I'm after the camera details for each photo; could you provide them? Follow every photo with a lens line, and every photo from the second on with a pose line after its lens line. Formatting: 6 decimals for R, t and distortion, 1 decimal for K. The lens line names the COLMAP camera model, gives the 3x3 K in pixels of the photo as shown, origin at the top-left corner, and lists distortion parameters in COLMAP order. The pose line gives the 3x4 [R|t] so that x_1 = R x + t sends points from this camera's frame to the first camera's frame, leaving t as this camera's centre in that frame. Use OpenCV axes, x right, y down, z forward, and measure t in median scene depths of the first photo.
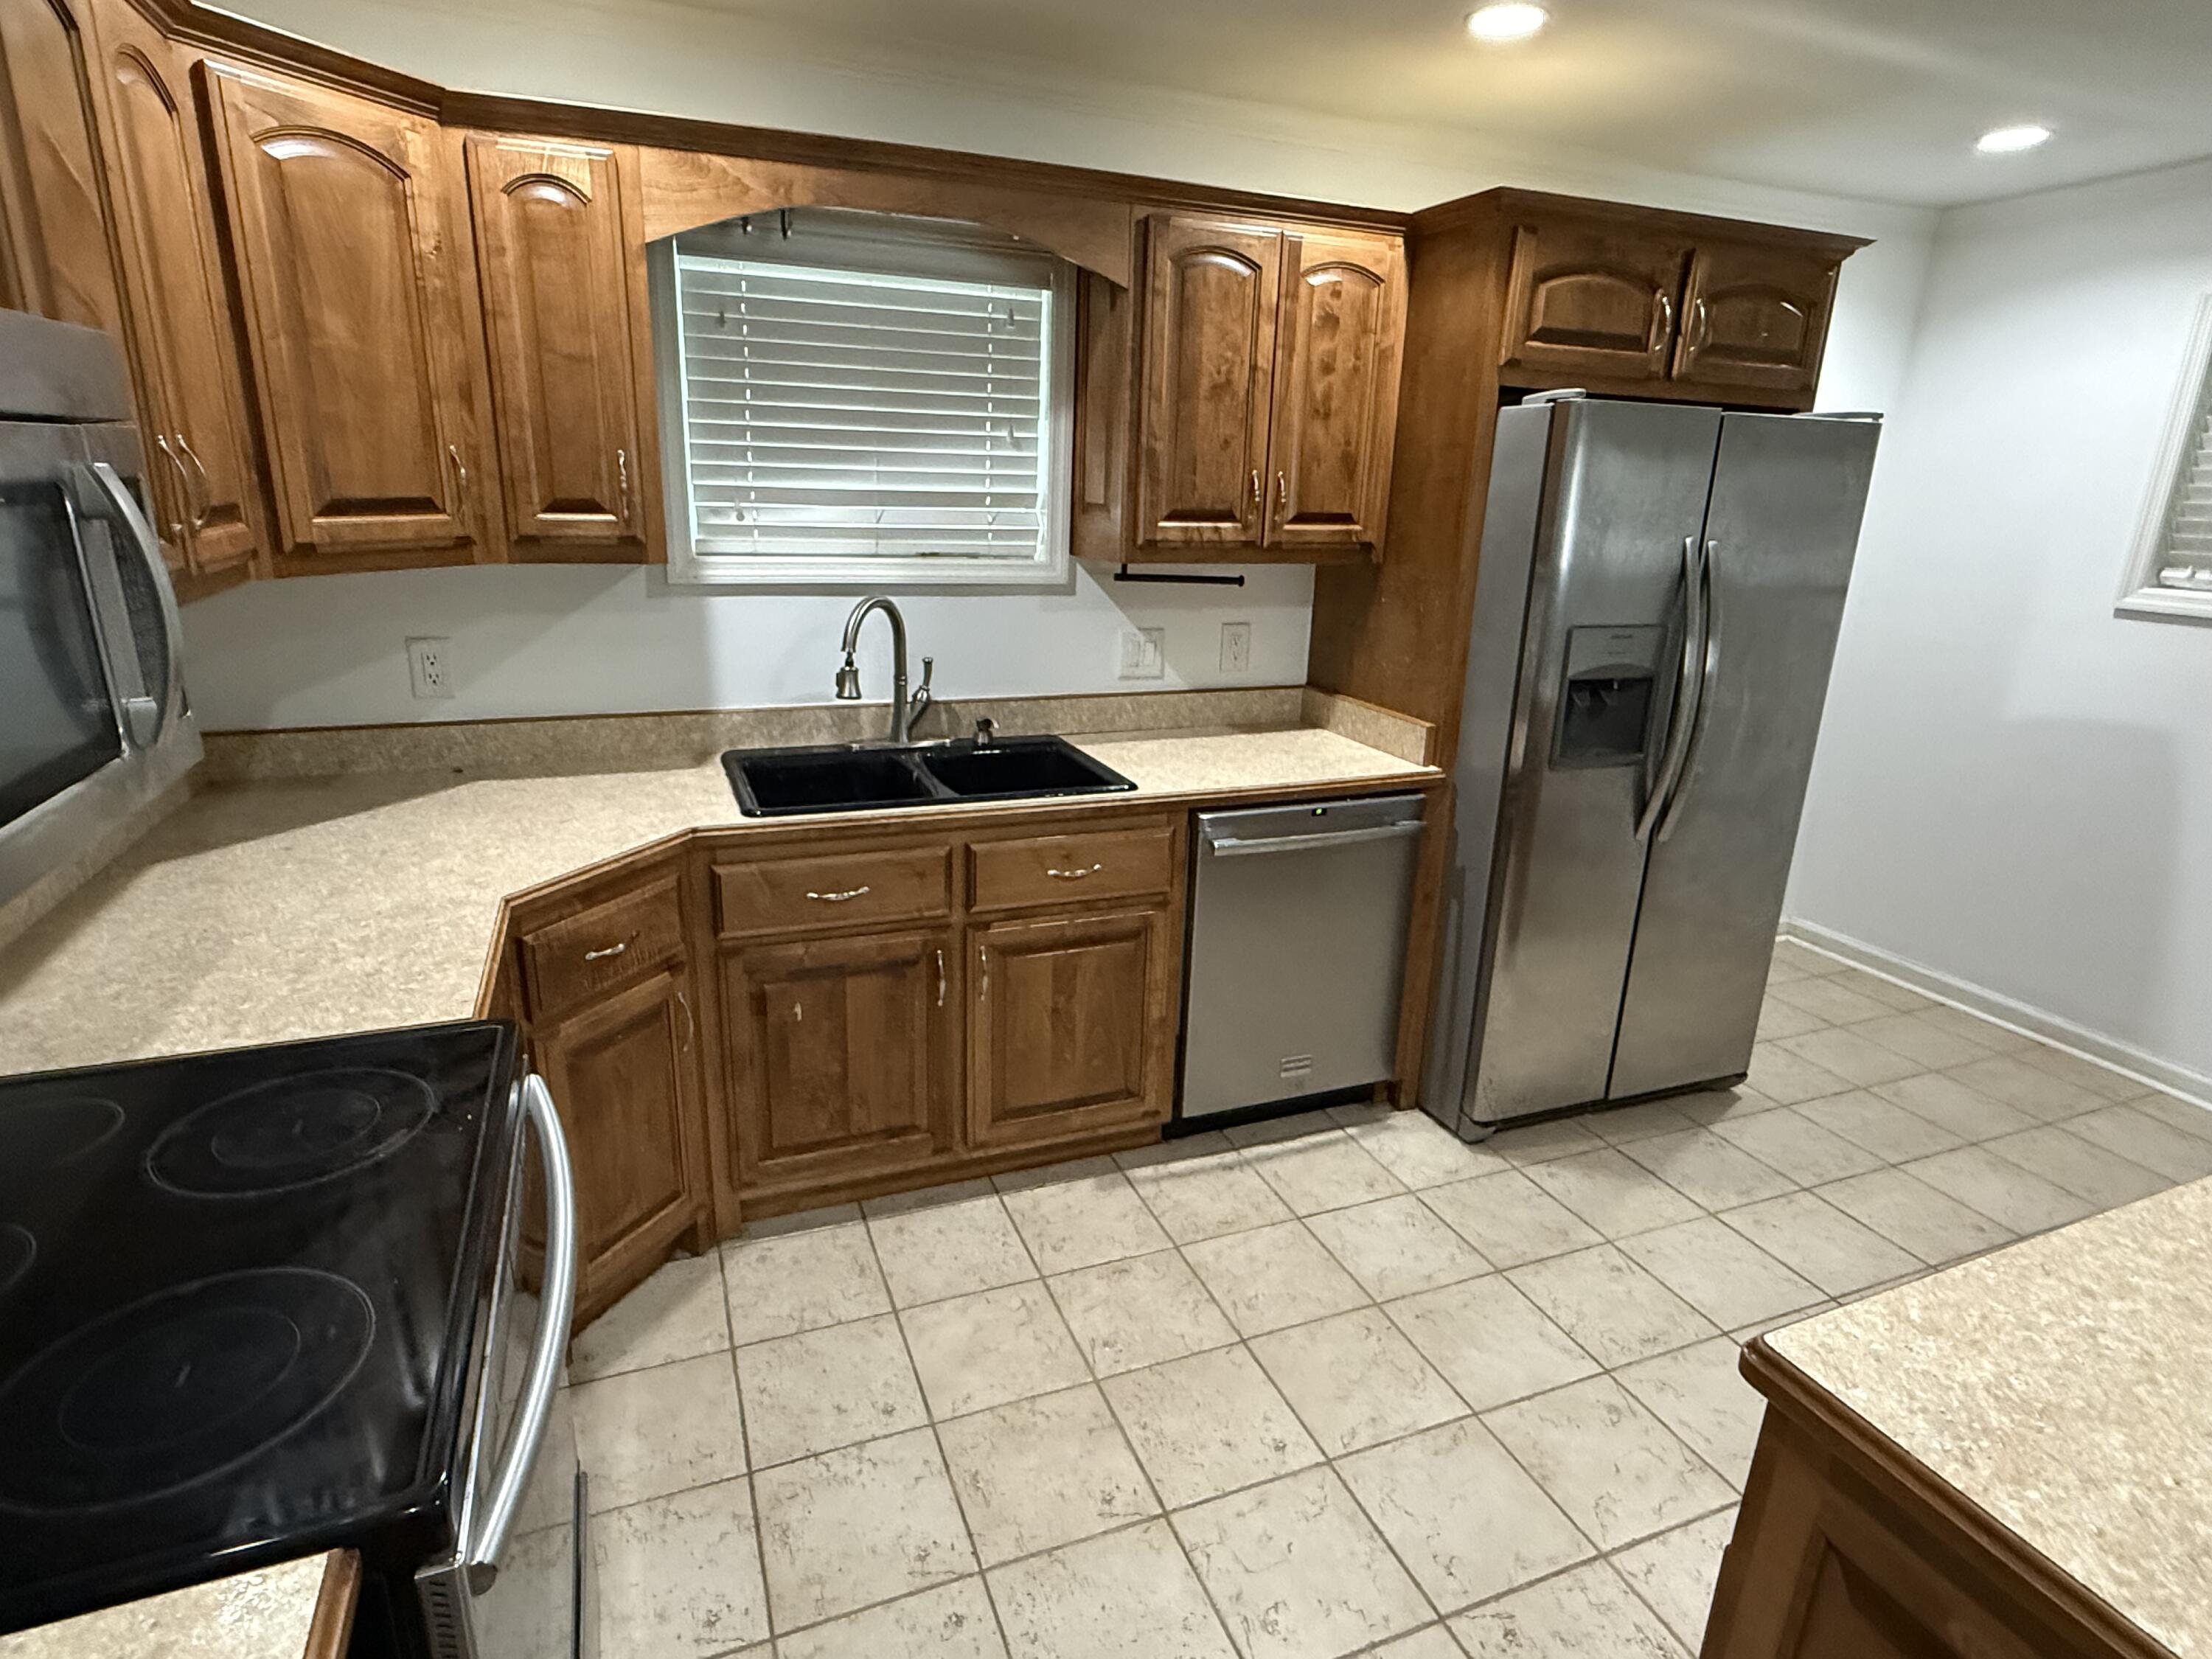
lens RADIAL K [[1170.0, 0, 1106.0], [0, 1170.0, 829.5], [0, 0, 1]] dist [-0.000172, -0.000109]
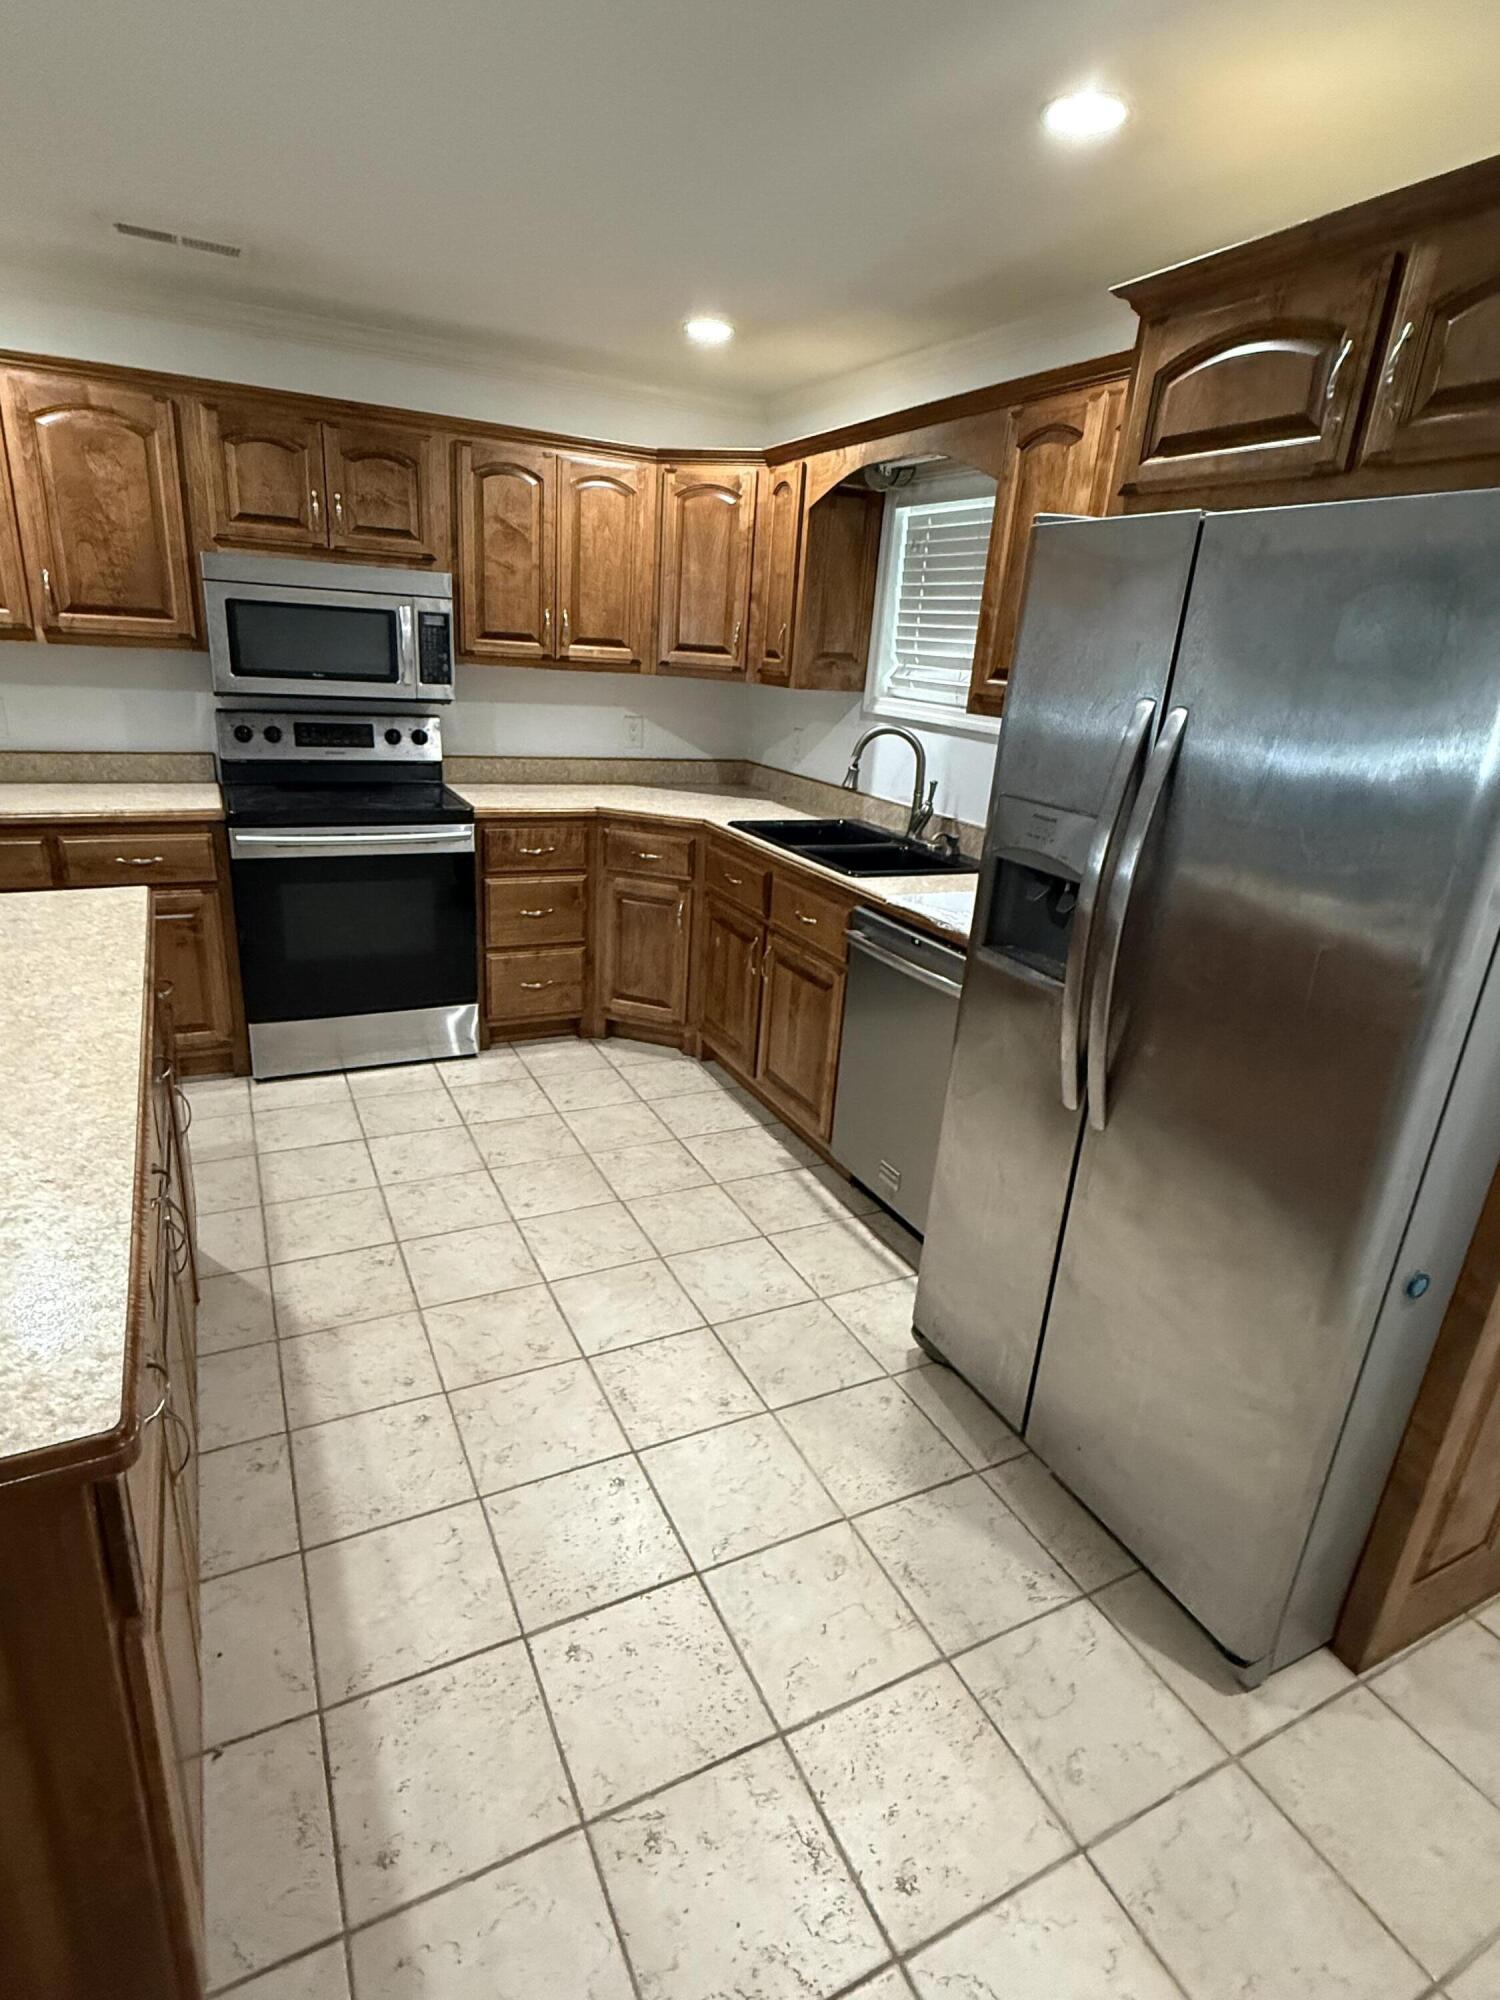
lens RADIAL K [[1028.6, 0, 750.0], [0, 1028.6, 1000.0], [0, 0, 1]] dist [0.002898, 0.000240]
pose [[0.088347, 0.303055, -0.948869, 1.108584], [-0.353070, 0.900272, 0.254660, -0.157362], [0.931416, 0.312519, 0.186536, 0.709768]]
